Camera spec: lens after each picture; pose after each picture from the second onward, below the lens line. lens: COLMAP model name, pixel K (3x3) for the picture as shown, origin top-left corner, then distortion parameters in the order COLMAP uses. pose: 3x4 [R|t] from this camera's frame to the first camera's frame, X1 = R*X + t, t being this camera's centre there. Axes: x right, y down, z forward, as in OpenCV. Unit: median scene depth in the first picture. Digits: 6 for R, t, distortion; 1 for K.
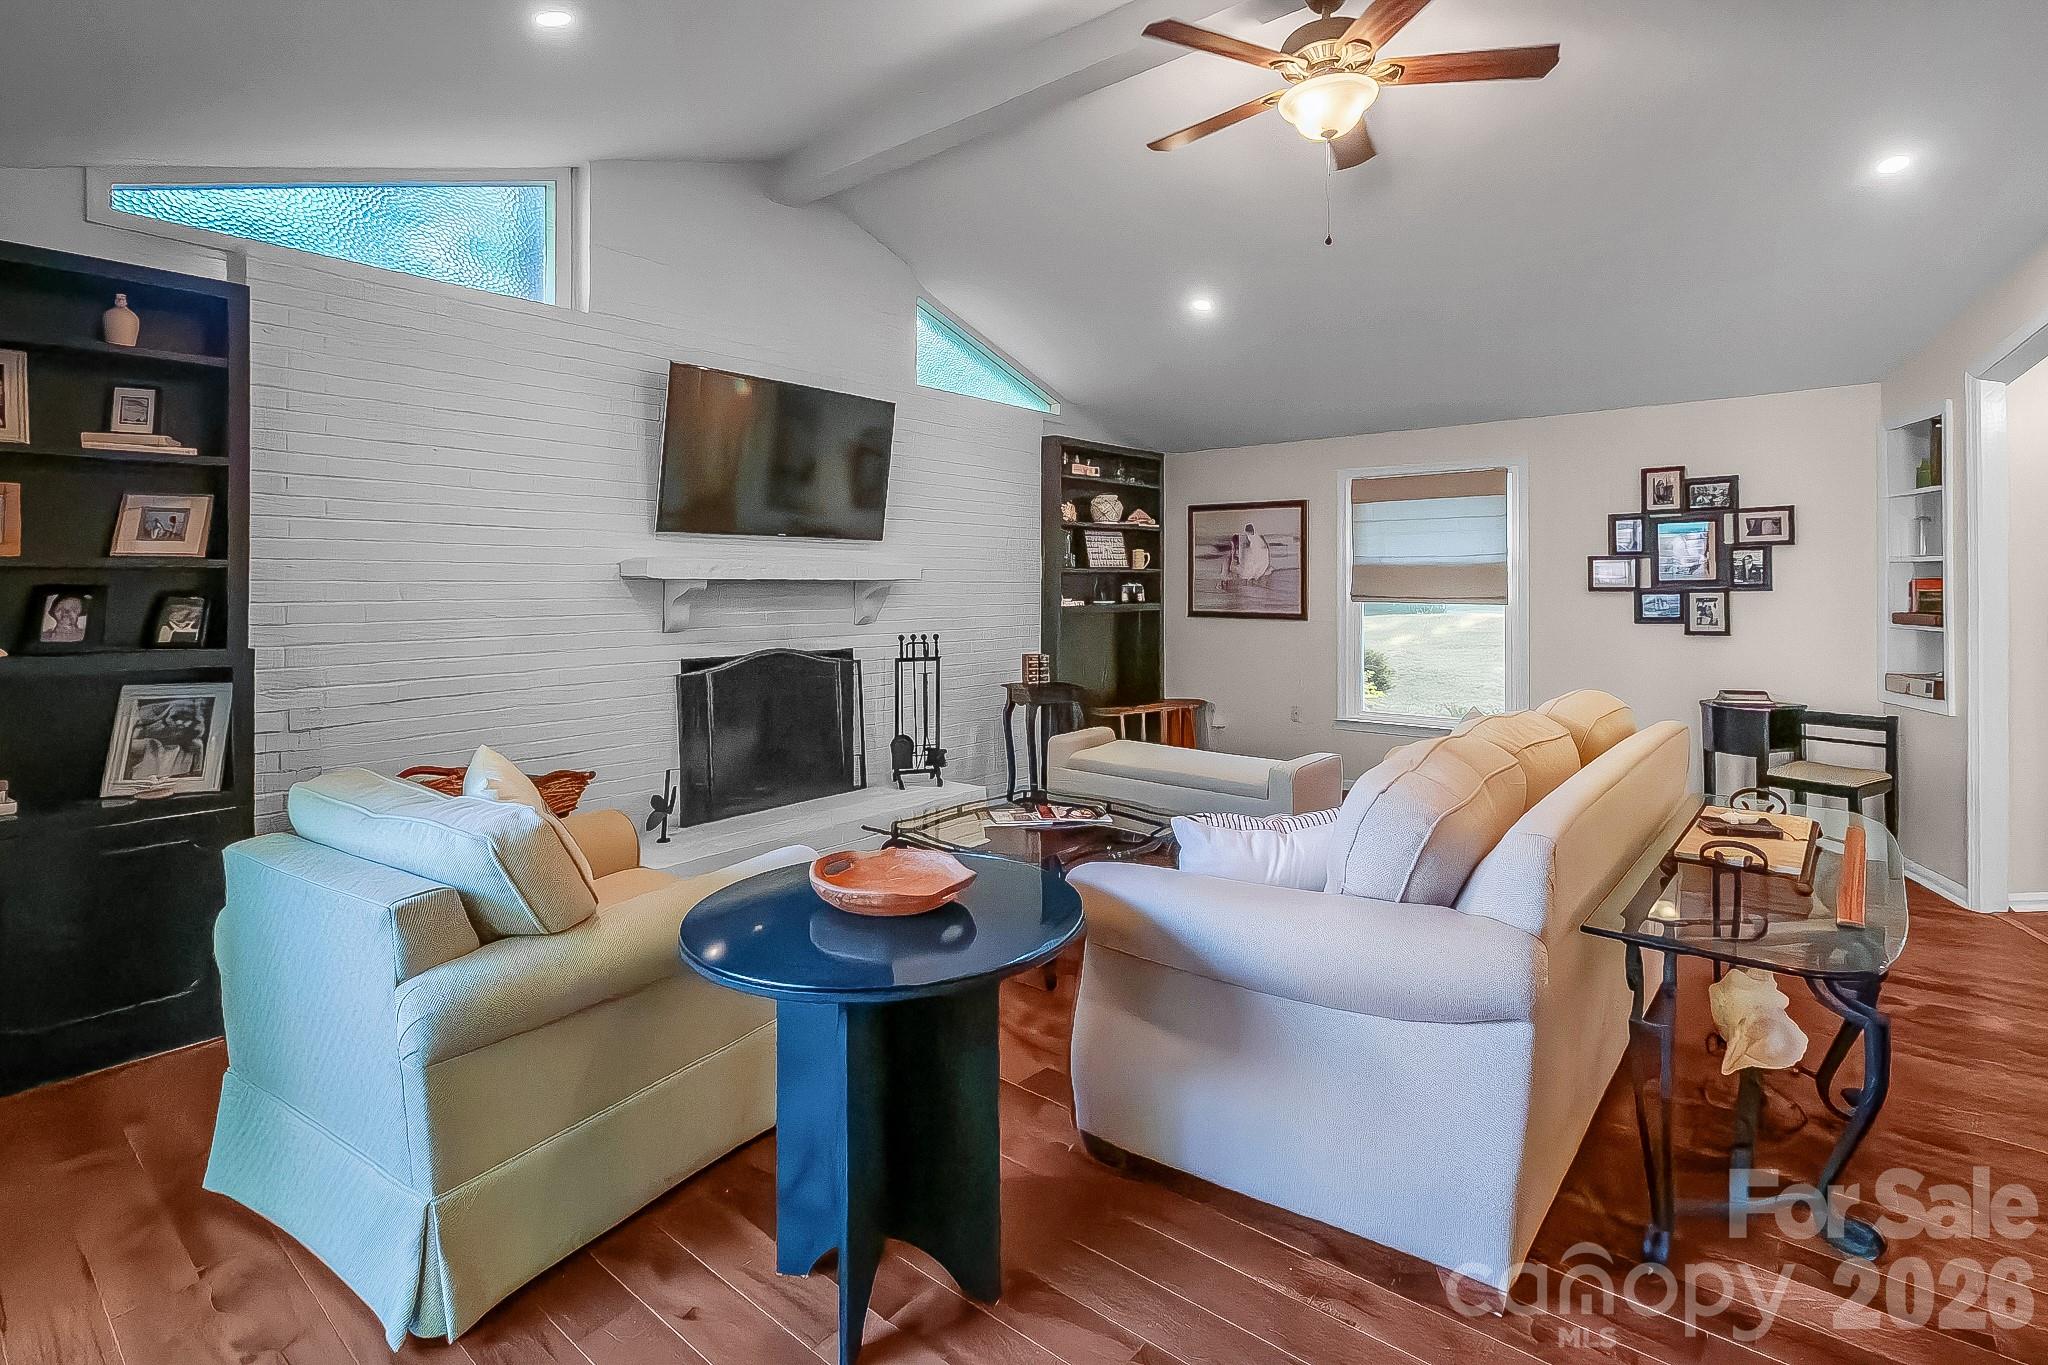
lens RADIAL K [[969.9, 0, 1042.2], [0, 969.9, 578.4], [0, 0, 1]] dist [0.002754, 0.000119]
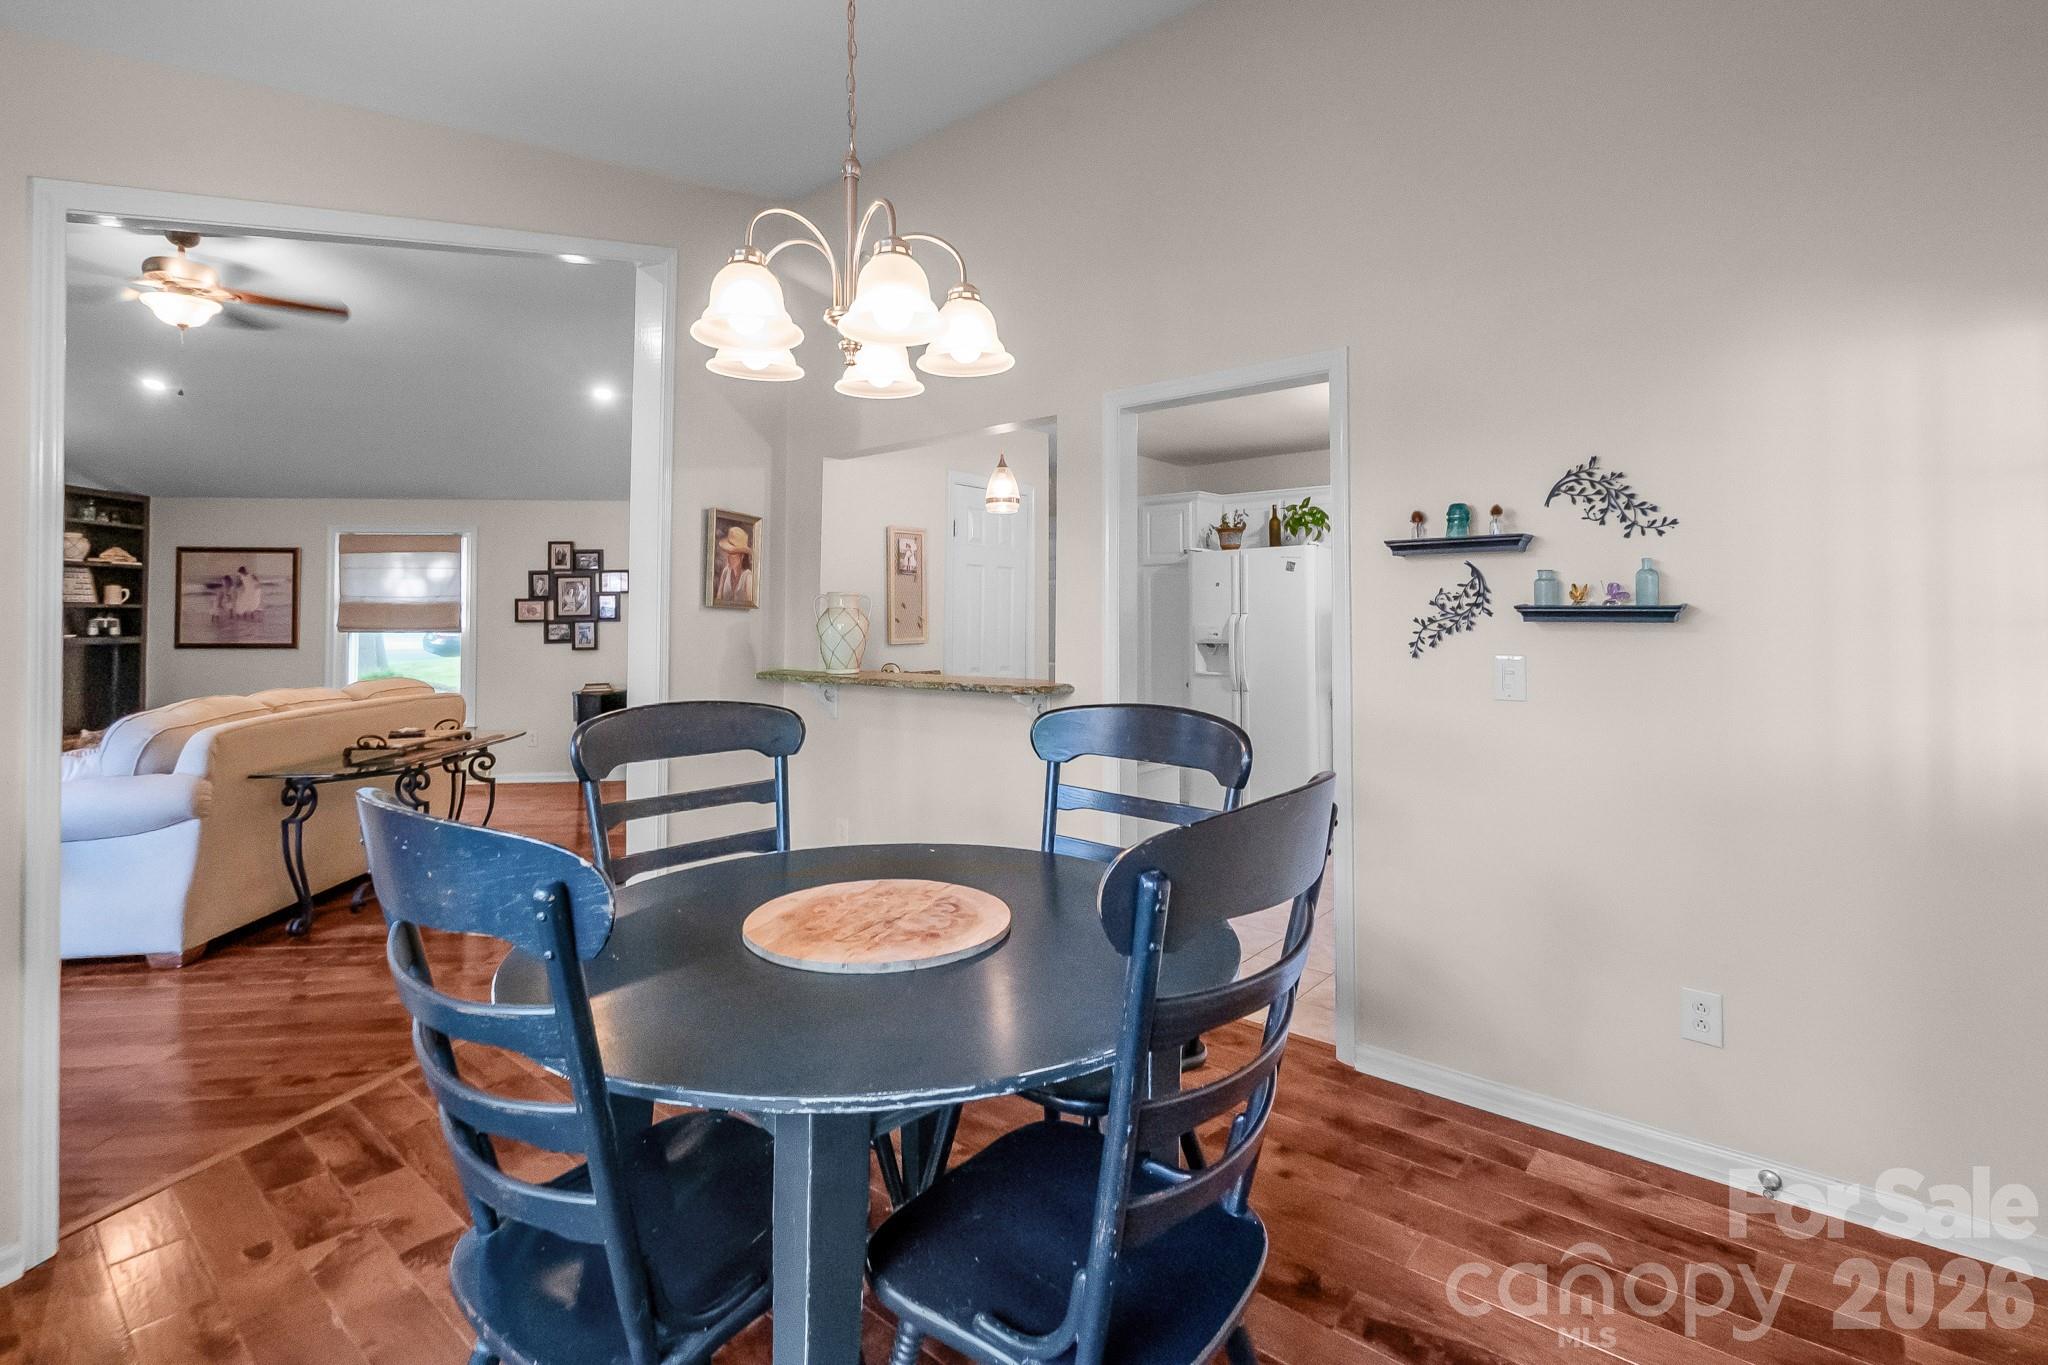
lens RADIAL K [[941.2, 0, 1011.9], [0, 941.2, 605.4], [0, 0, 1]] dist [0.001554, -0.001181]
pose [[0.712998, 0.010658, 0.701085, 0.104886], [-0.001043, 0.999899, -0.014141, 0.006754], [-0.701165, 0.009351, 0.712938, -0.552825]]
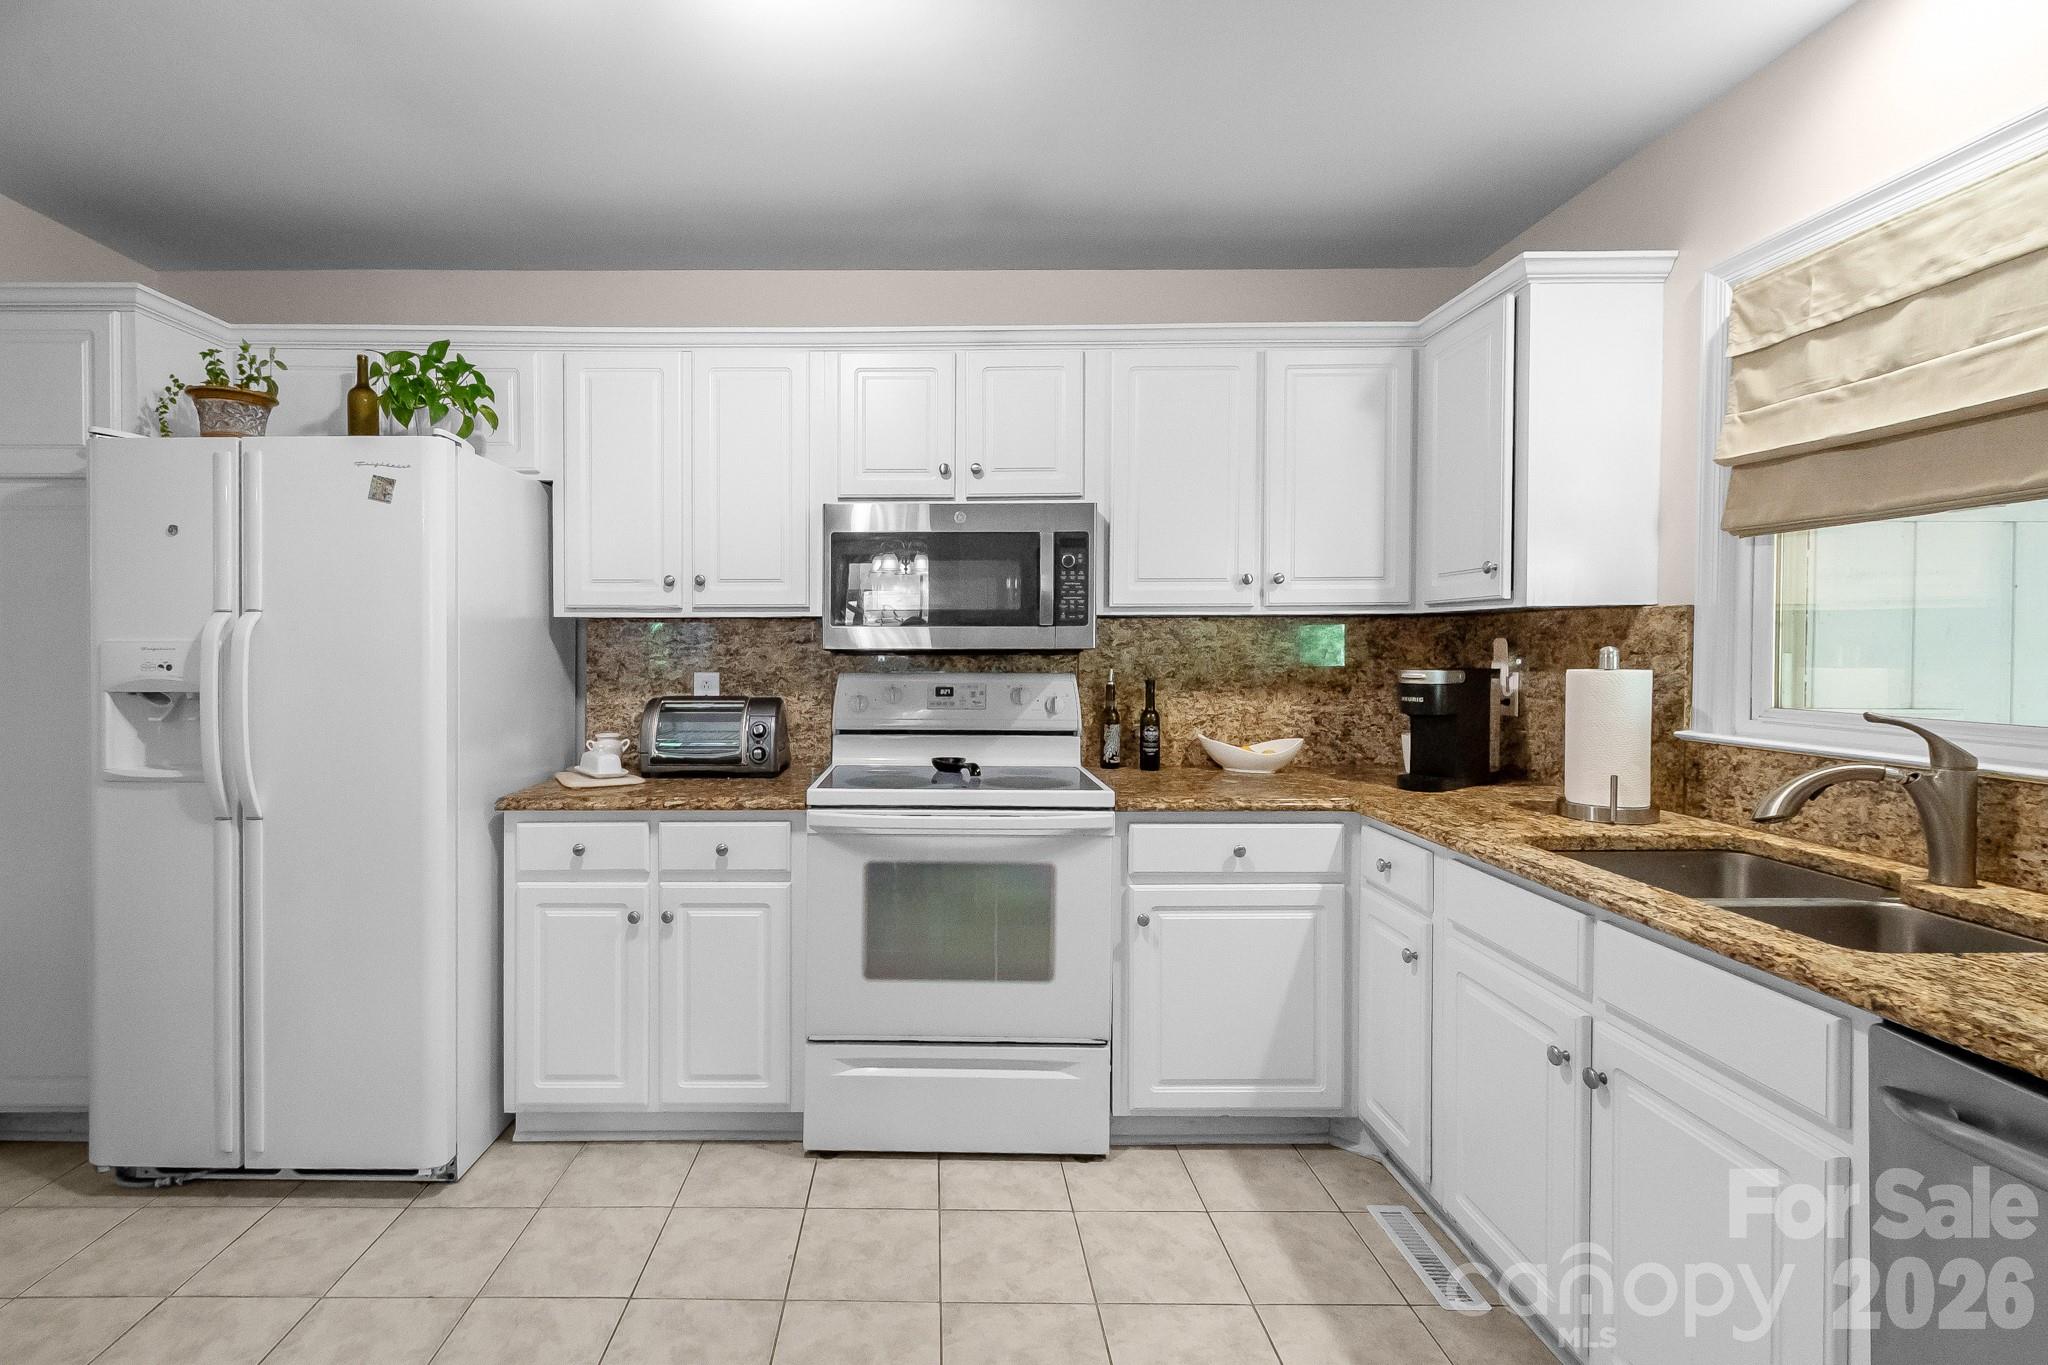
lens RADIAL K [[941.2, 0, 936.1], [0, 941.2, 668.6], [0, 0, 1]] dist [0.001554, -0.001181]
pose [[0.093757, -0.018983, 0.995414, 0.684088], [-0.007372, 0.999778, 0.019761, 0.015353], [-0.995568, -0.009191, 0.093596, -0.296632]]
